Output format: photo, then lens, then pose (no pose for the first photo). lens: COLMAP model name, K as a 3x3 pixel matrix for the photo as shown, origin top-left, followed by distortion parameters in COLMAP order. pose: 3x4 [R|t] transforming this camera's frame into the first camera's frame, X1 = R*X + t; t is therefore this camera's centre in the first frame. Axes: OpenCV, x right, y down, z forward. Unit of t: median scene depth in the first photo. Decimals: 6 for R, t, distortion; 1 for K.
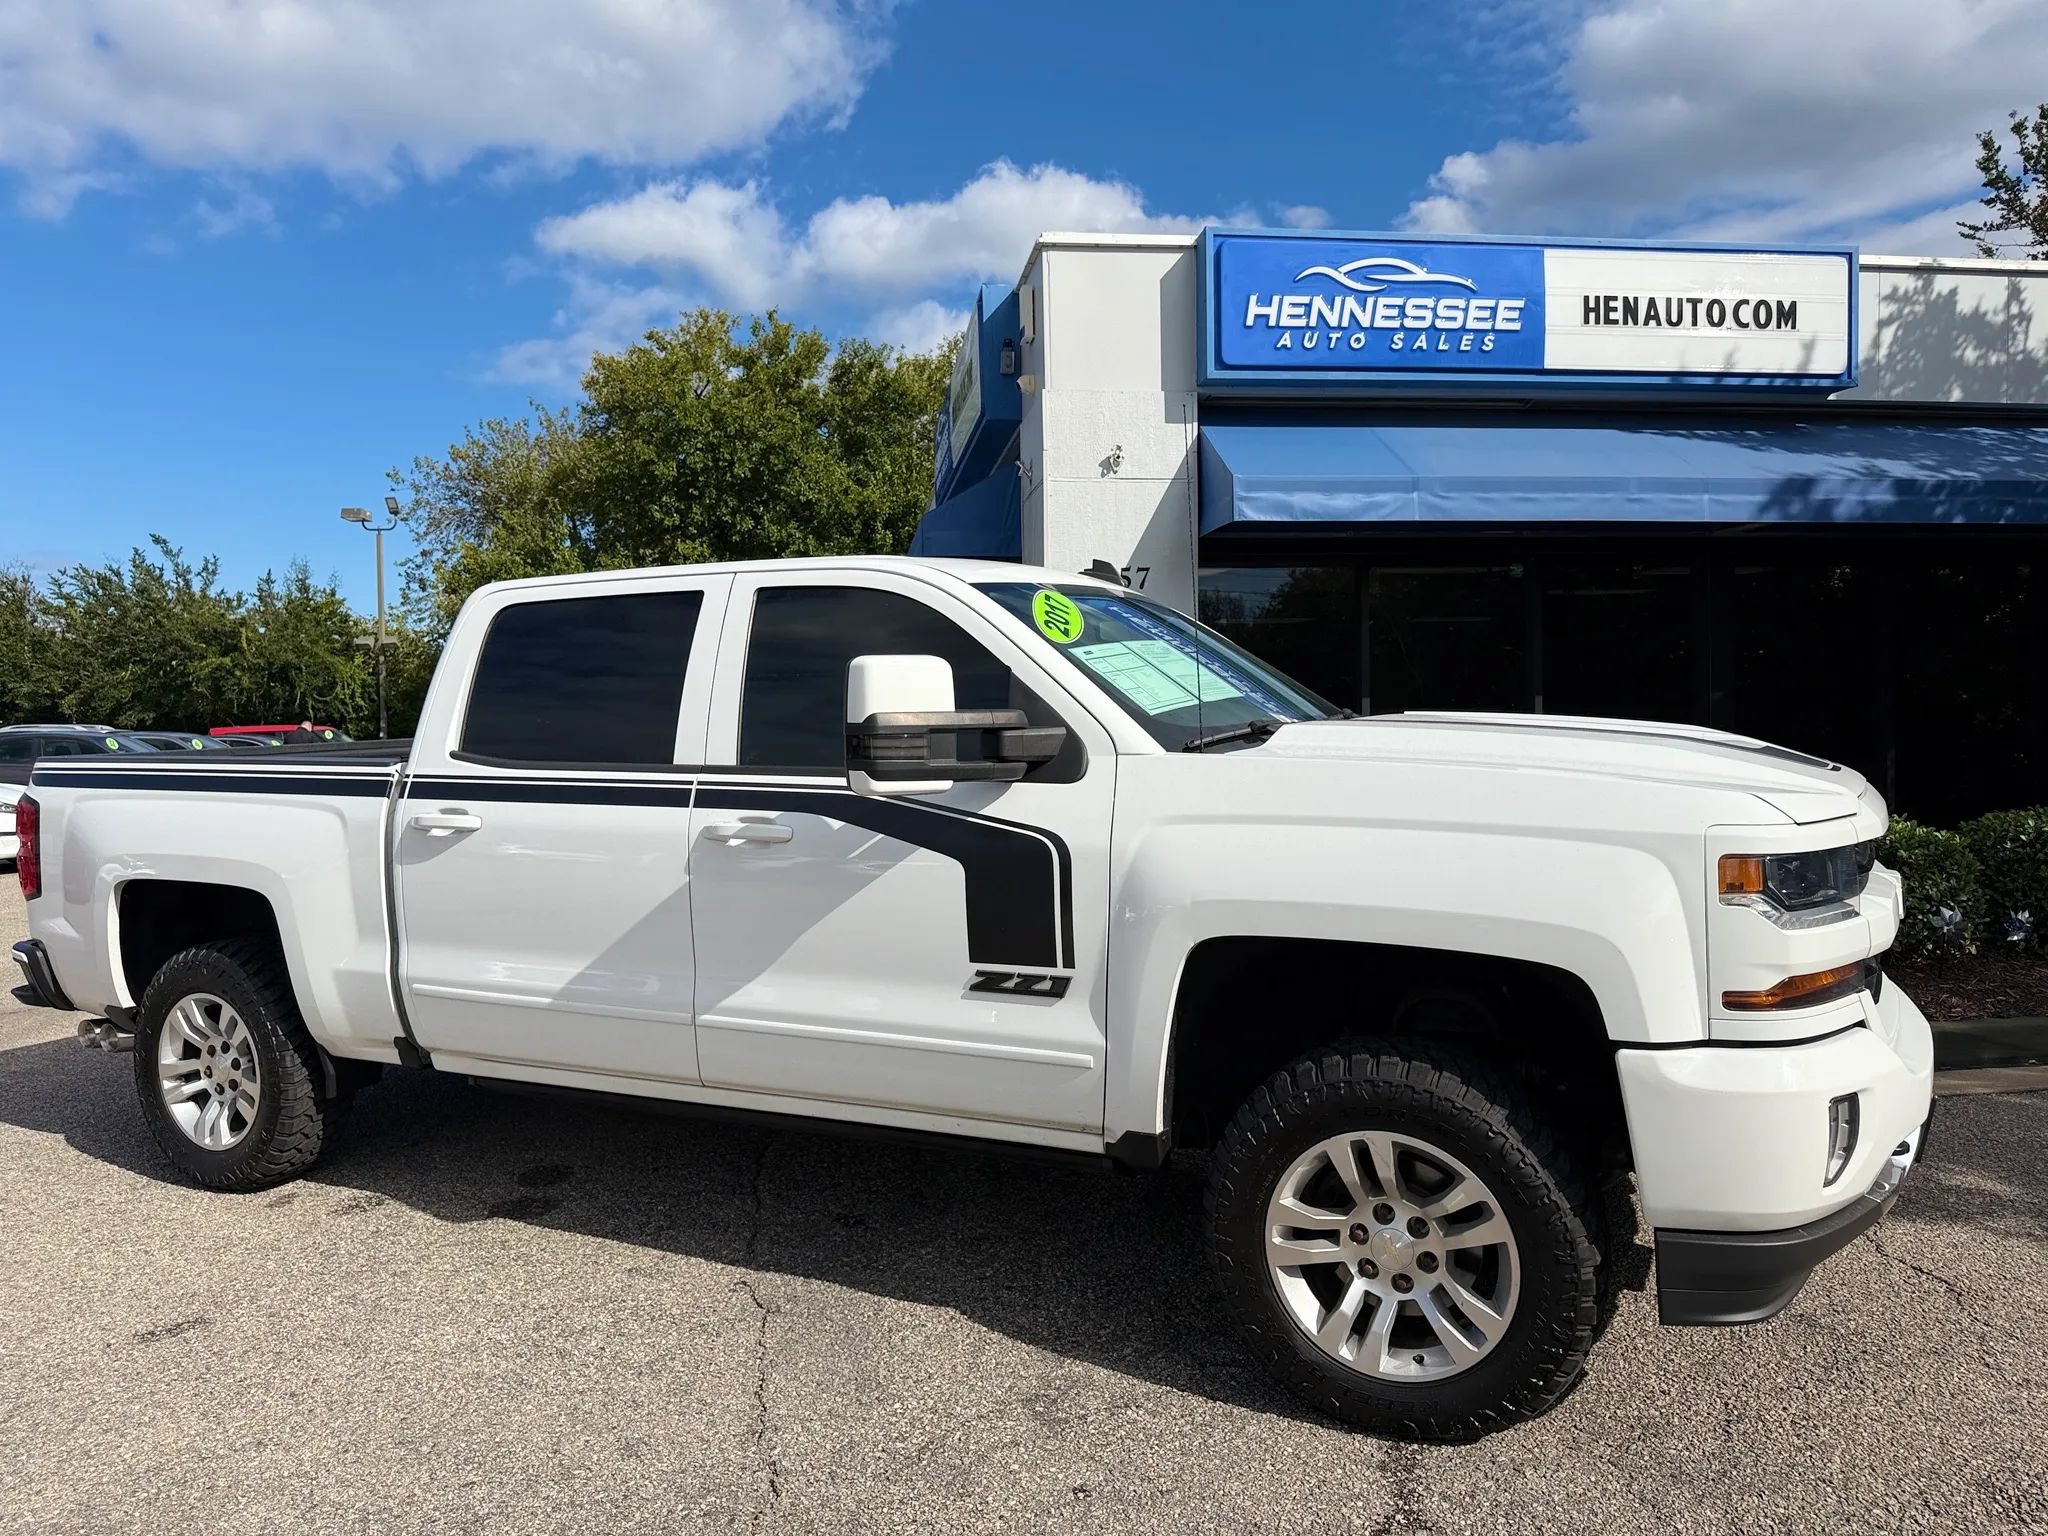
lens RADIAL K [[1450.5, 0, 1020.4], [0, 1450.5, 784.8], [0, 0, 1]] dist [0.029430, -0.031817]
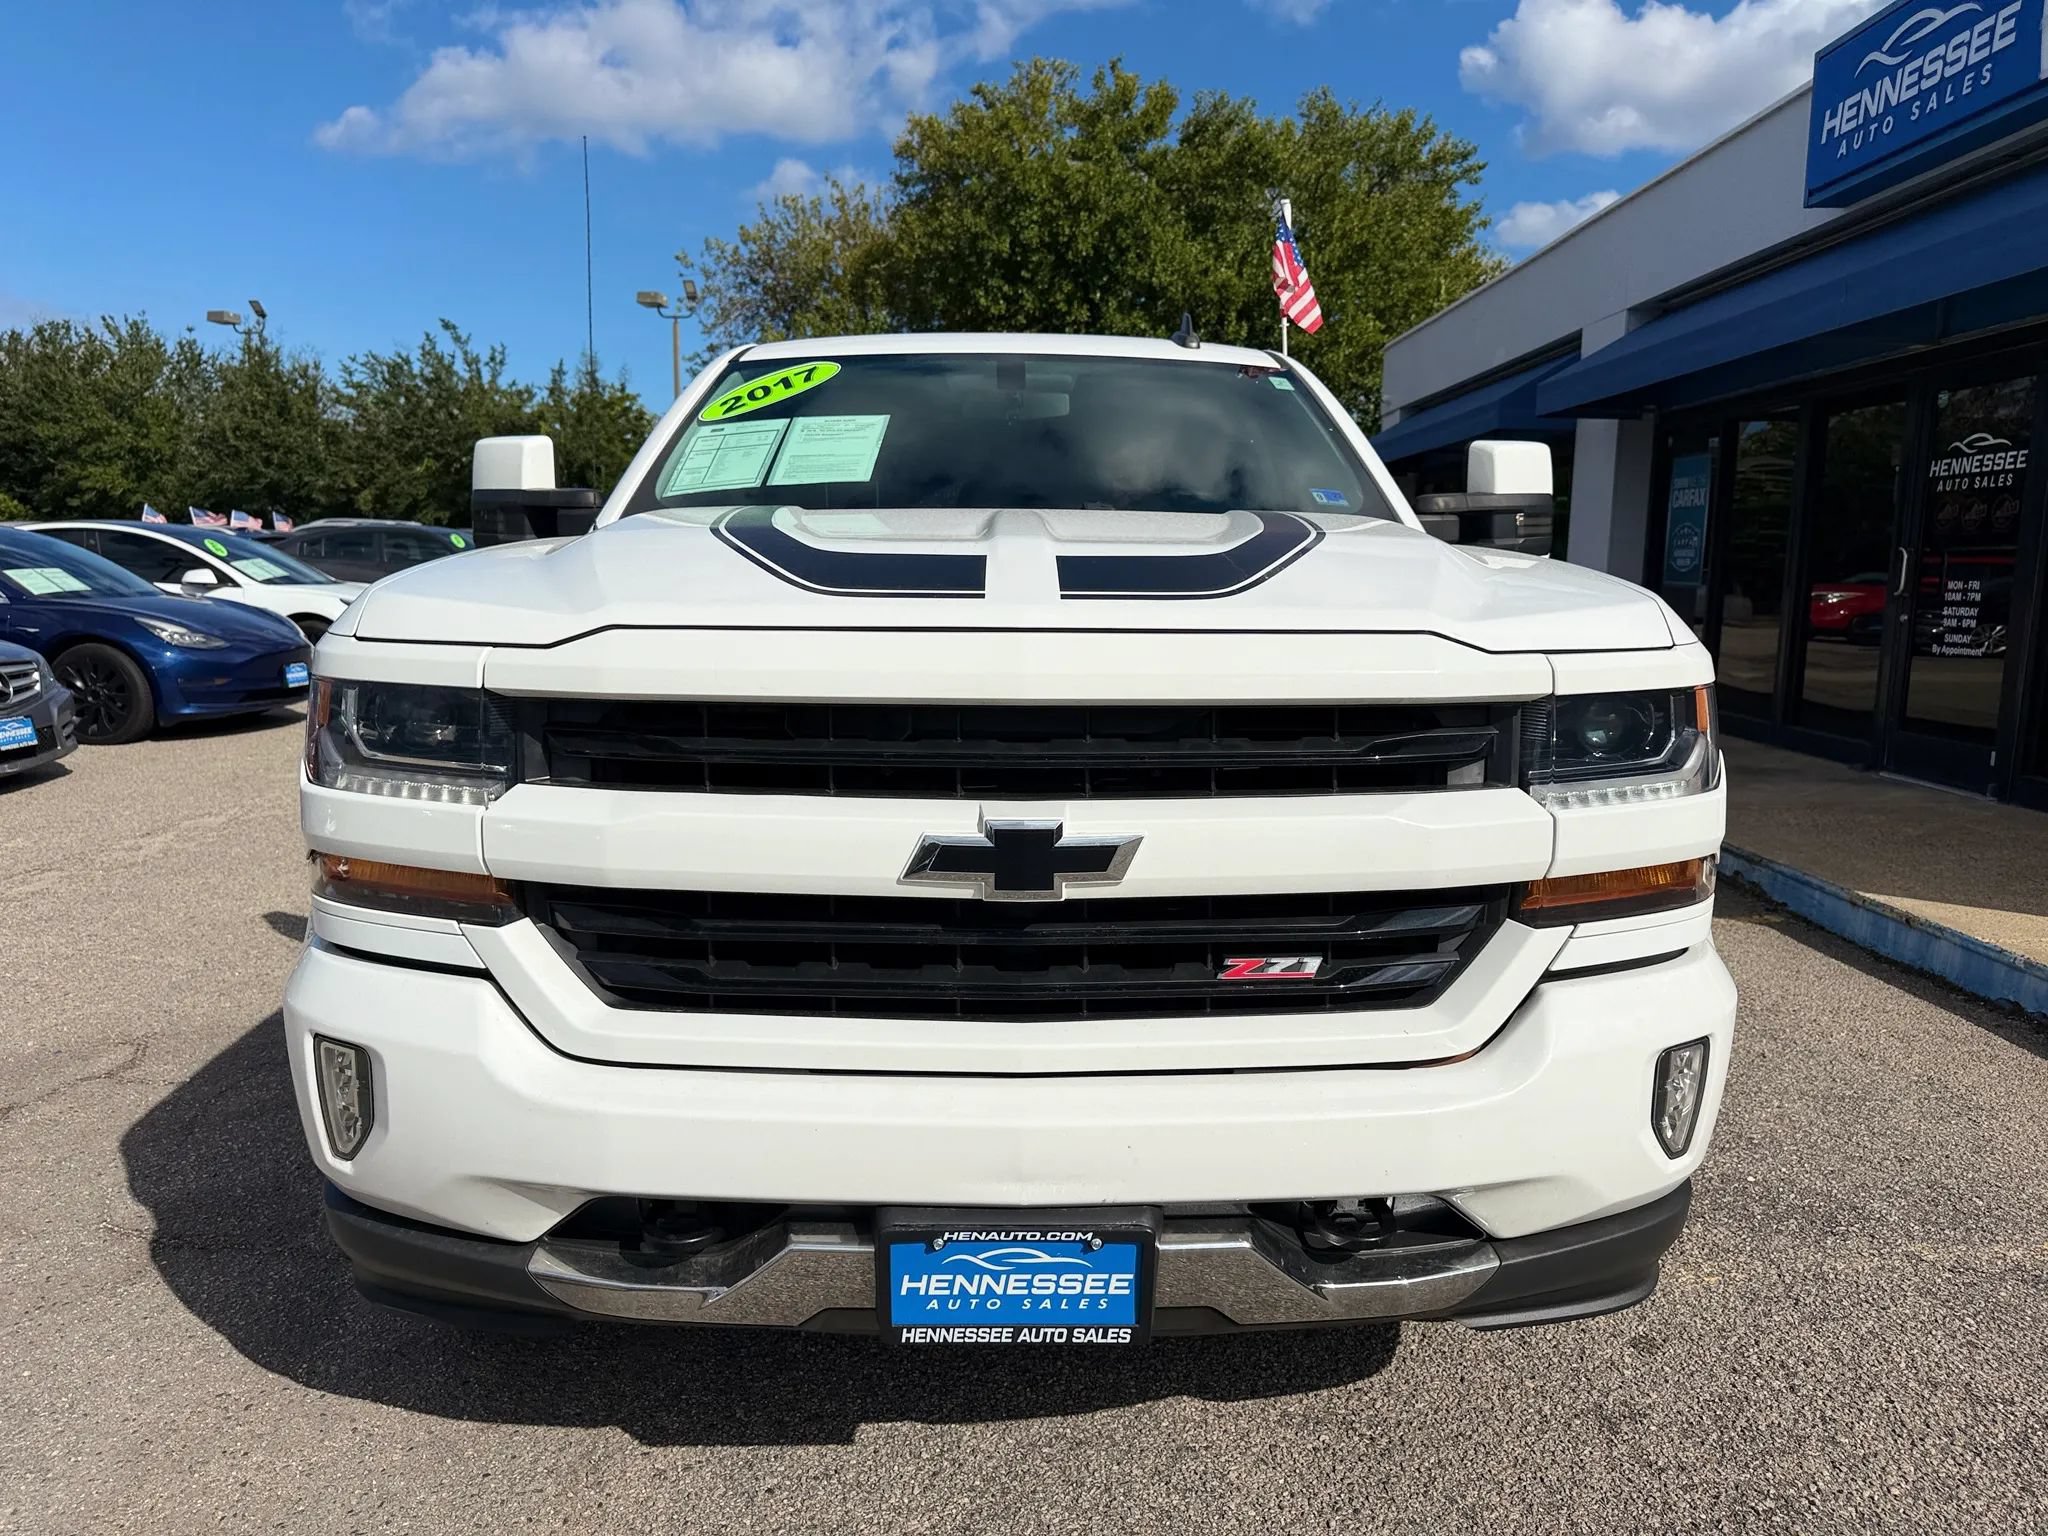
lens RADIAL K [[1450.5, 0, 1032.2], [0, 1450.5, 785.3], [0, 0, 1]] dist [0.029430, -0.031817]
pose [[0.991200, 0.051546, -0.121927, -0.472491], [-0.036920, 0.992170, 0.119314, -0.001367], [0.127123, -0.113762, 0.985342, 0.485154]]
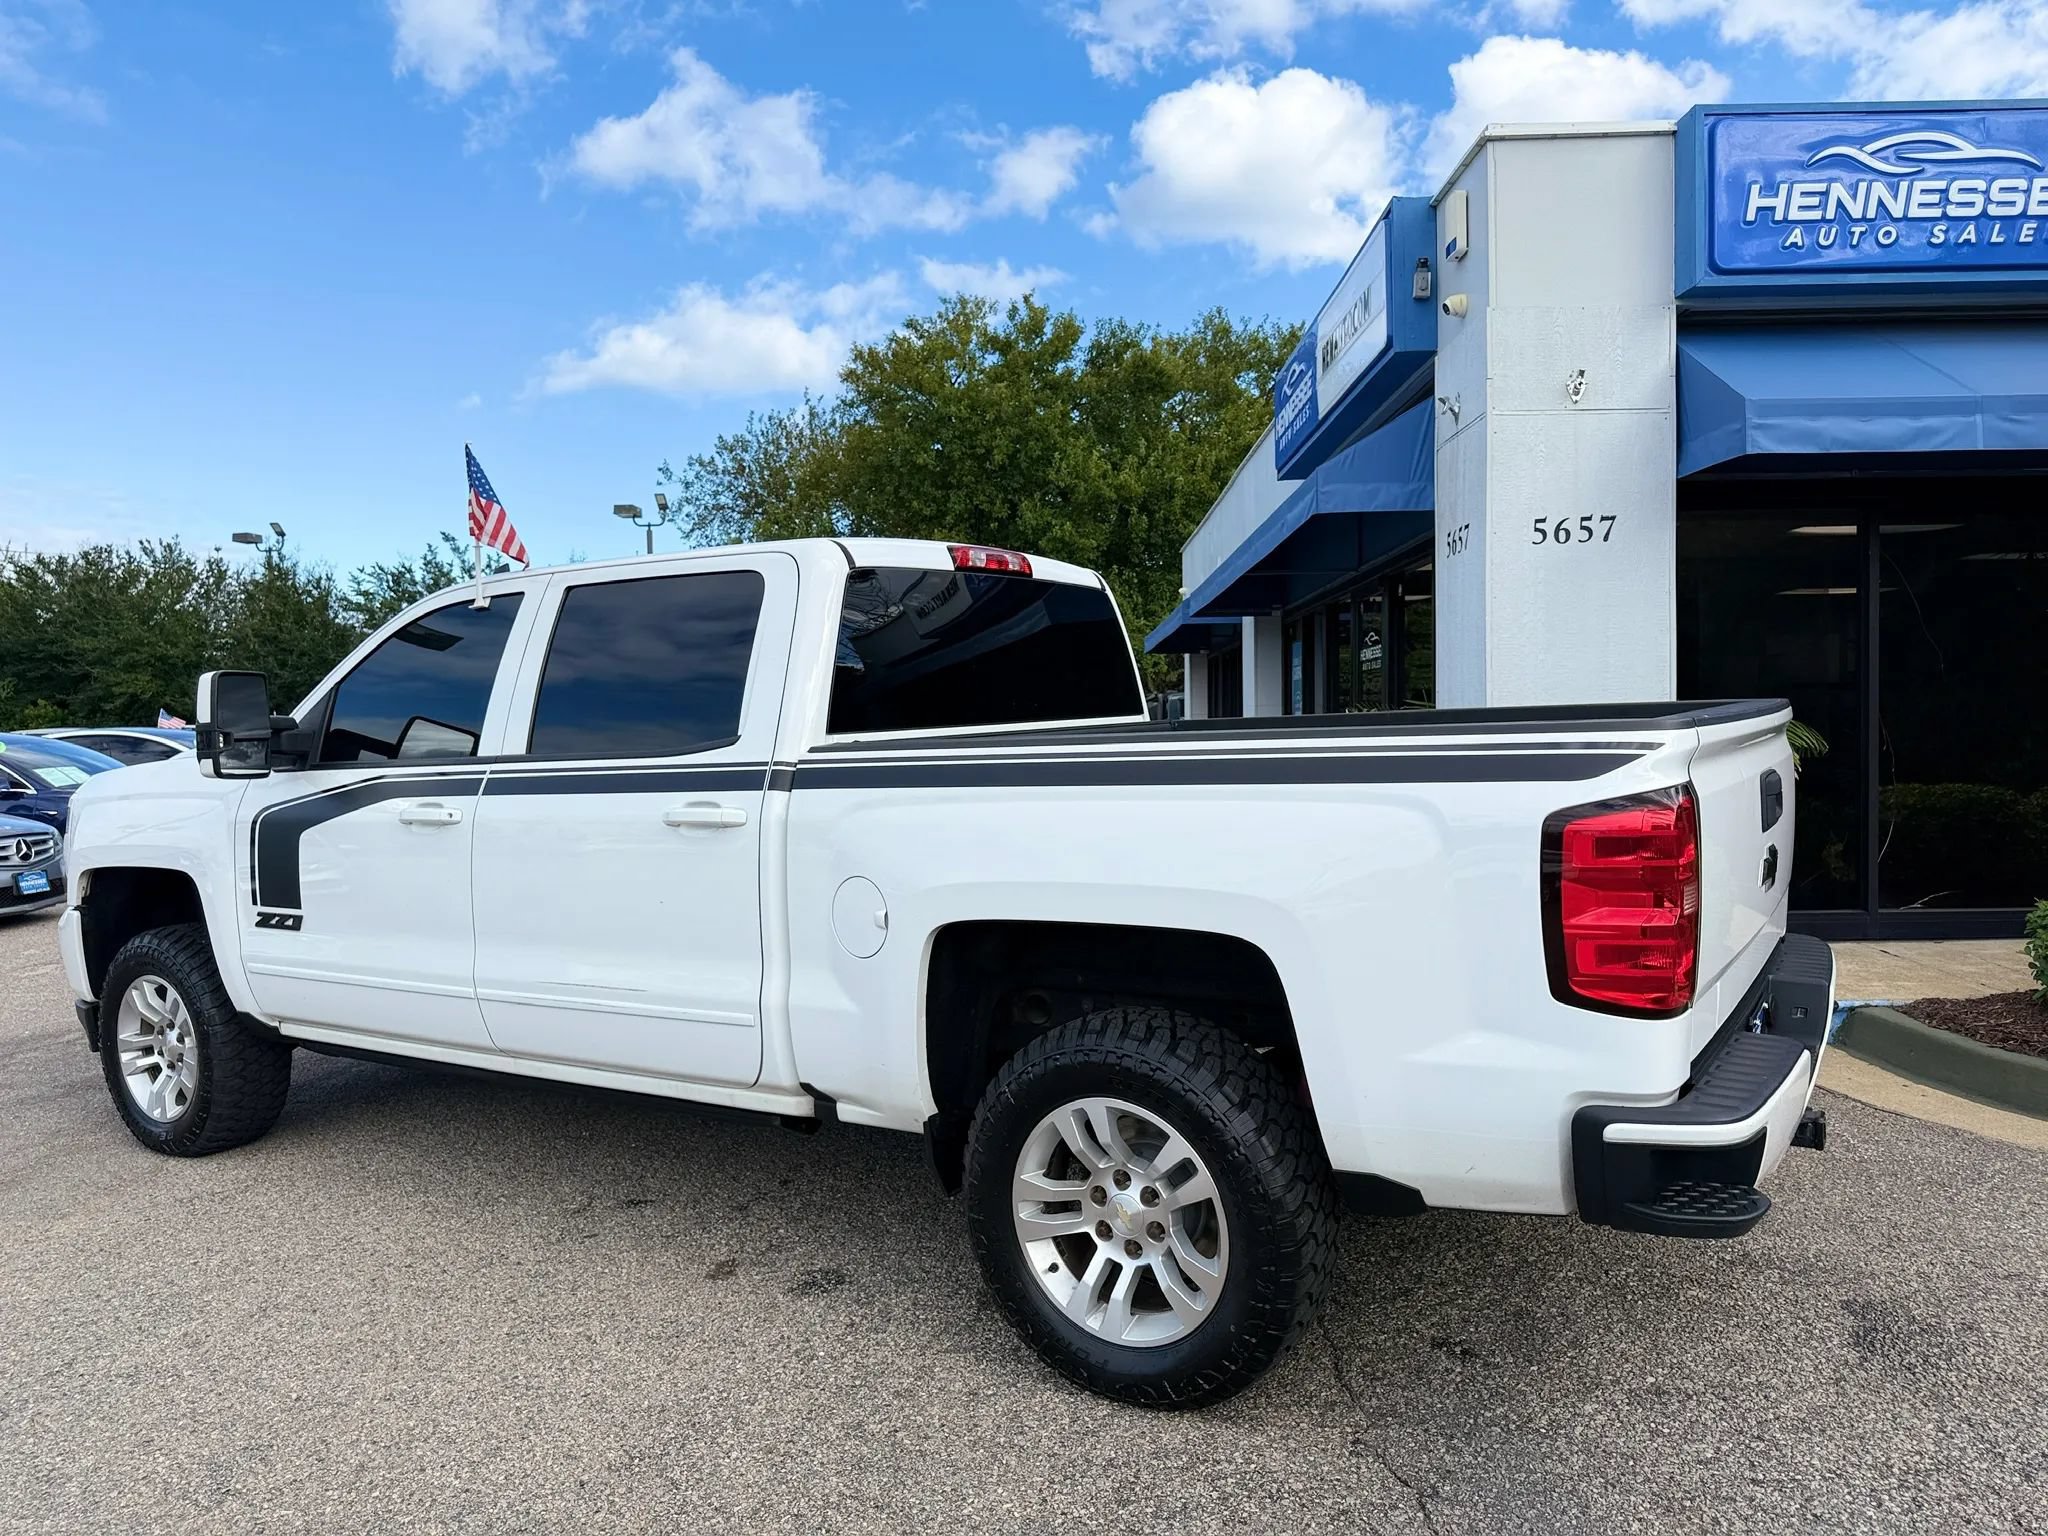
lens RADIAL K [[1450.5, 0, 1041.1], [0, 1450.5, 784.2], [0, 0, 1]] dist [0.029430, -0.031817]
pose [[0.990473, 0.004998, -0.137613, -0.125042], [-0.004188, 0.999972, 0.006177, 0.001037], [0.137640, -0.005542, 0.990467, 0.119253]]
